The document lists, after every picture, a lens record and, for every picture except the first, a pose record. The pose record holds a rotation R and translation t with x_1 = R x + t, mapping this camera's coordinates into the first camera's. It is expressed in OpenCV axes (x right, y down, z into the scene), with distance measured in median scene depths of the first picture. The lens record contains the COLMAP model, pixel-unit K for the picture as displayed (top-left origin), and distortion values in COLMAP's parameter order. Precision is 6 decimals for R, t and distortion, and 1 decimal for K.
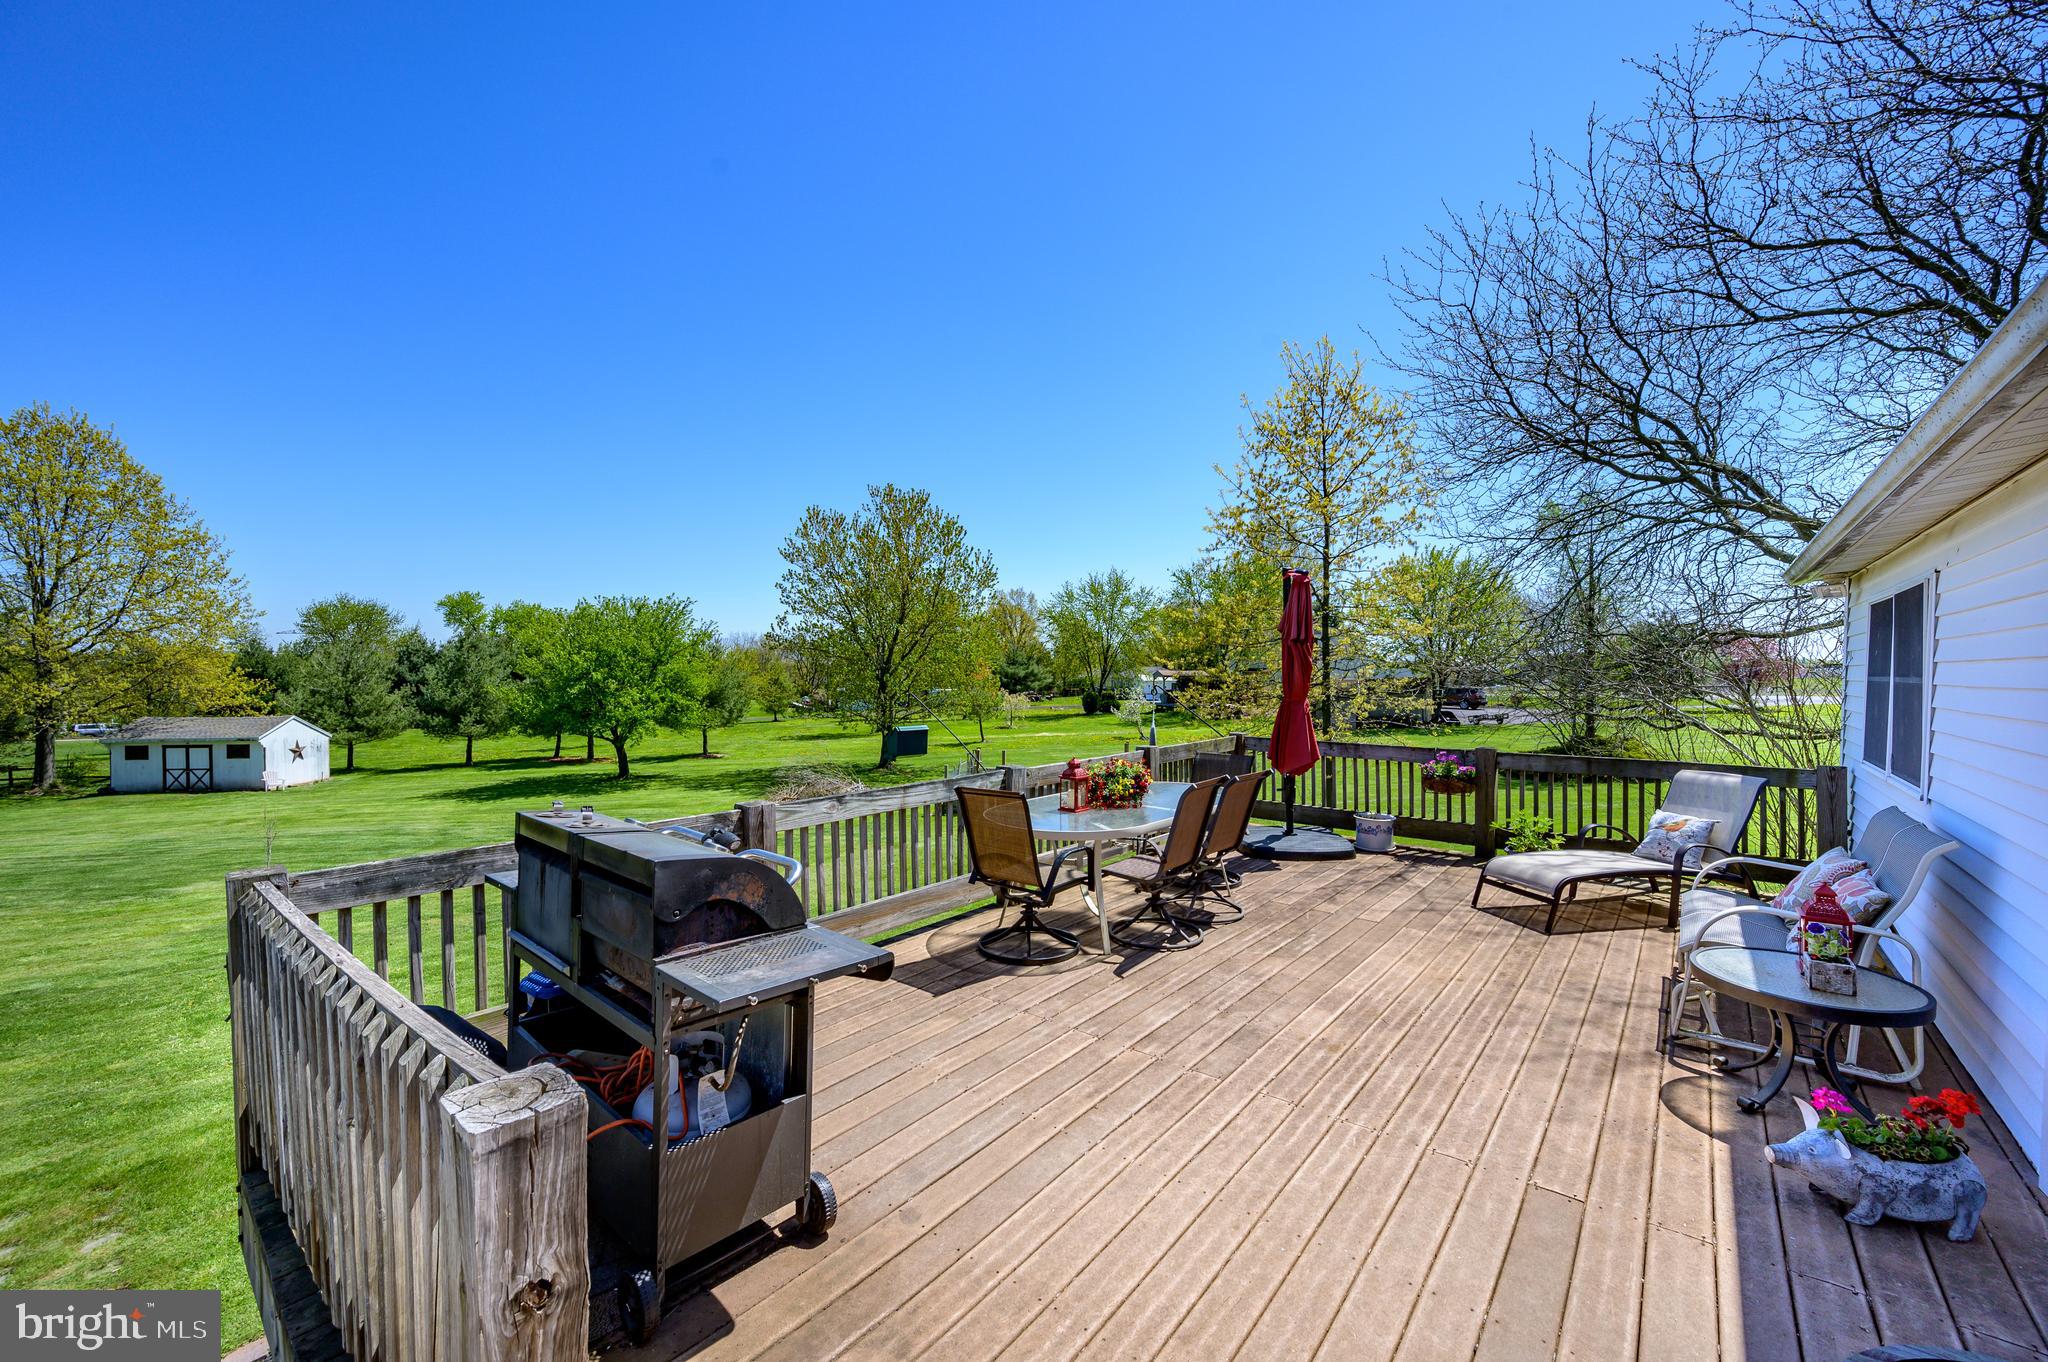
lens RADIAL K [[809.1, 0, 1026.3], [0, 809.1, 675.9], [0, 0, 1]] dist [-0.000612, -0.000192]
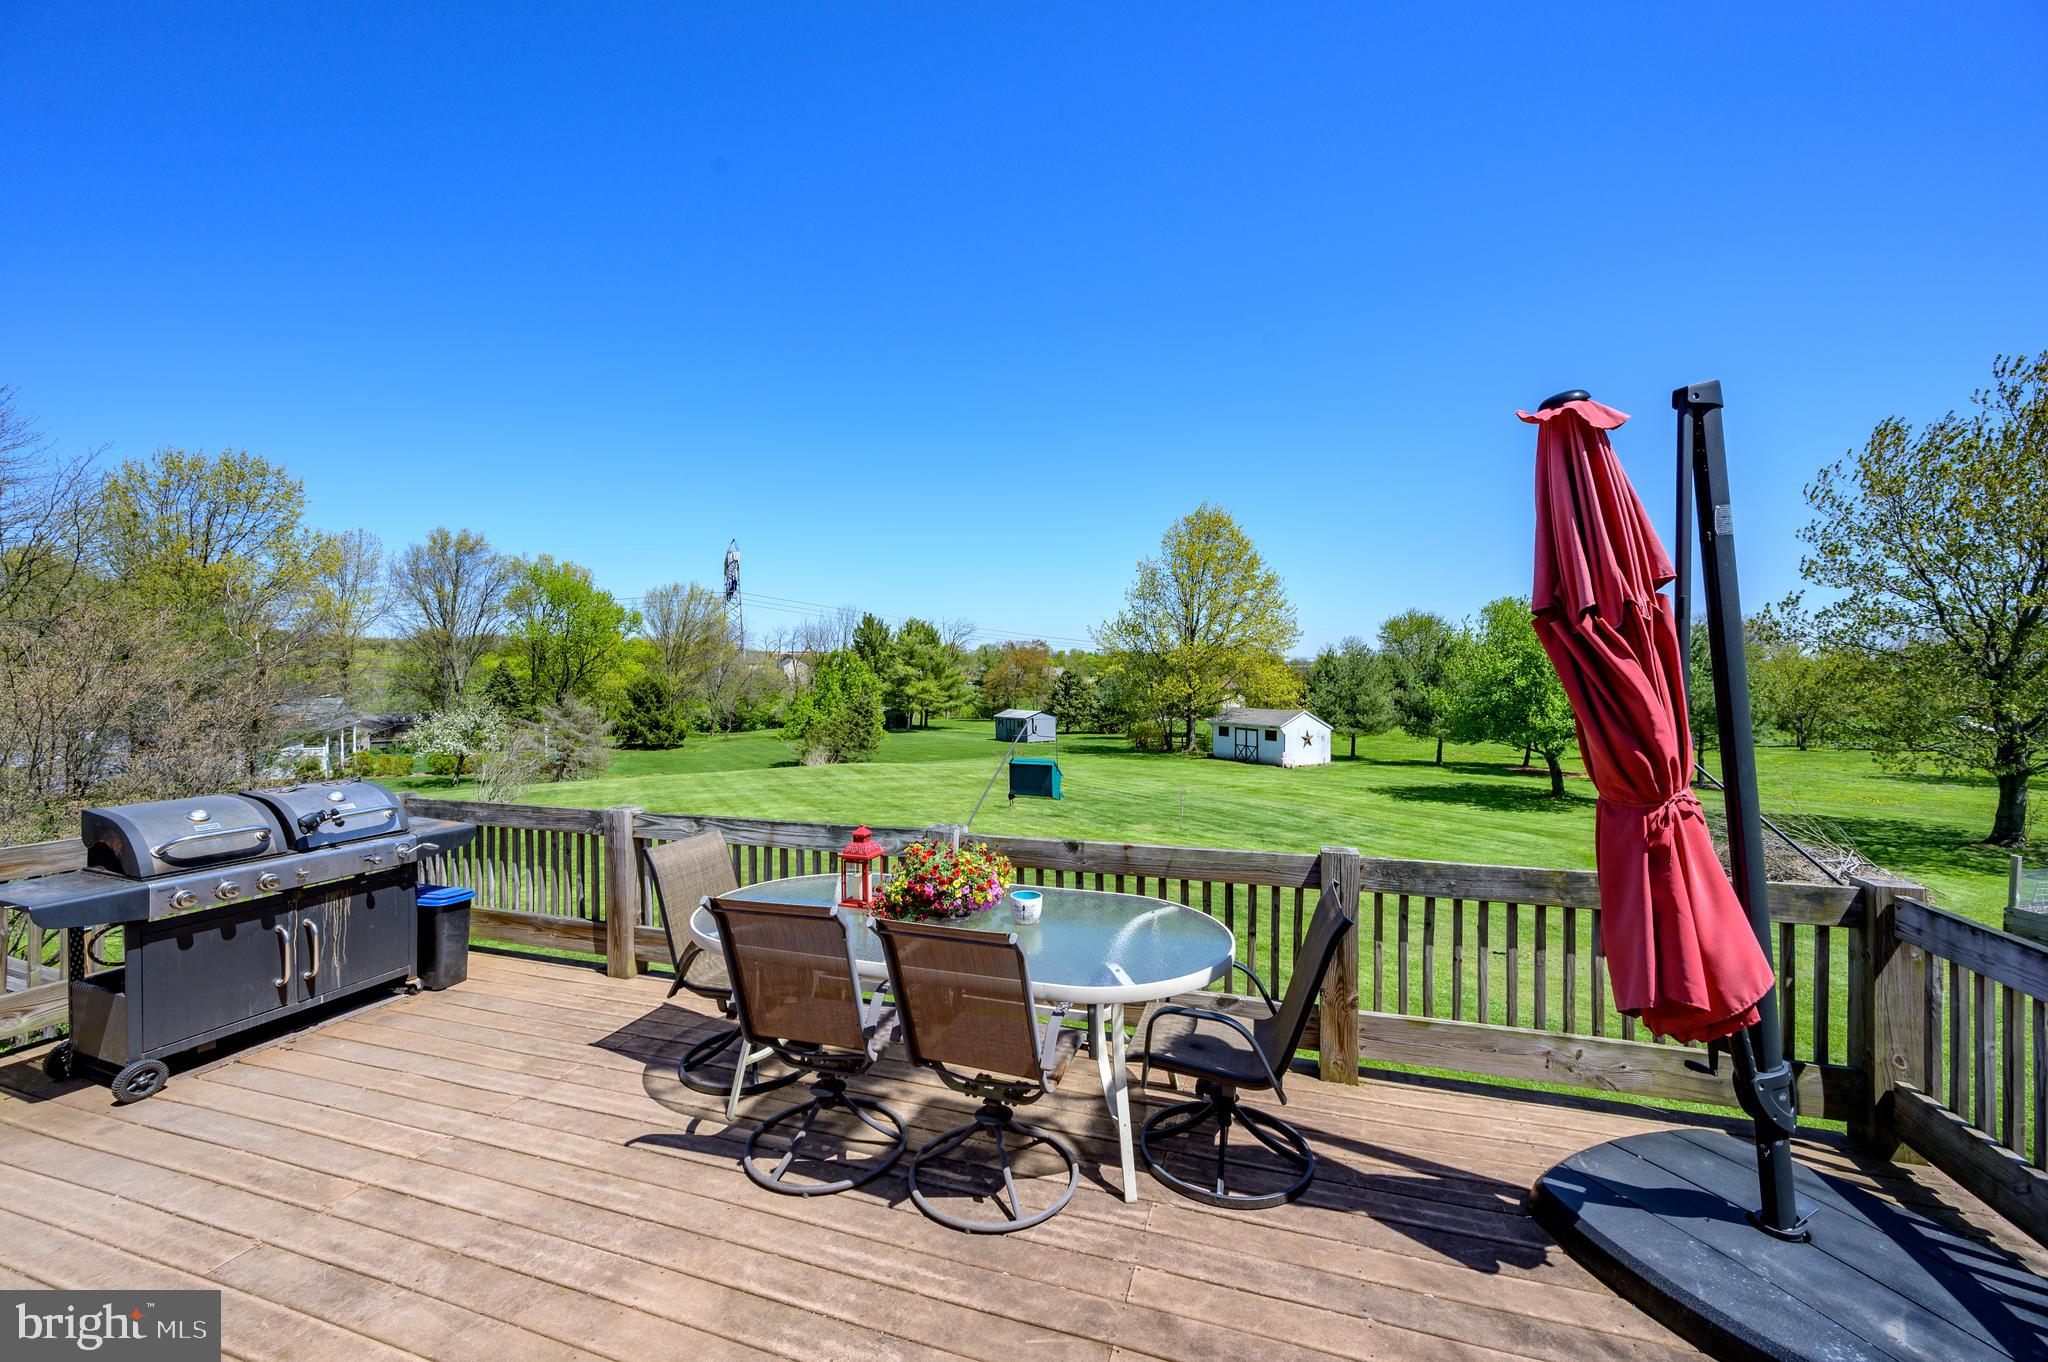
lens RADIAL K [[809.1, 0, 1026.3], [0, 809.1, 675.9], [0, 0, 1]] dist [-0.000612, -0.000192]
pose [[0.369802, 0.005068, -0.929097, 0.110196], [-0.008348, 0.999963, 0.002131, -0.004053], [0.929073, 0.006968, 0.369830, 0.131560]]
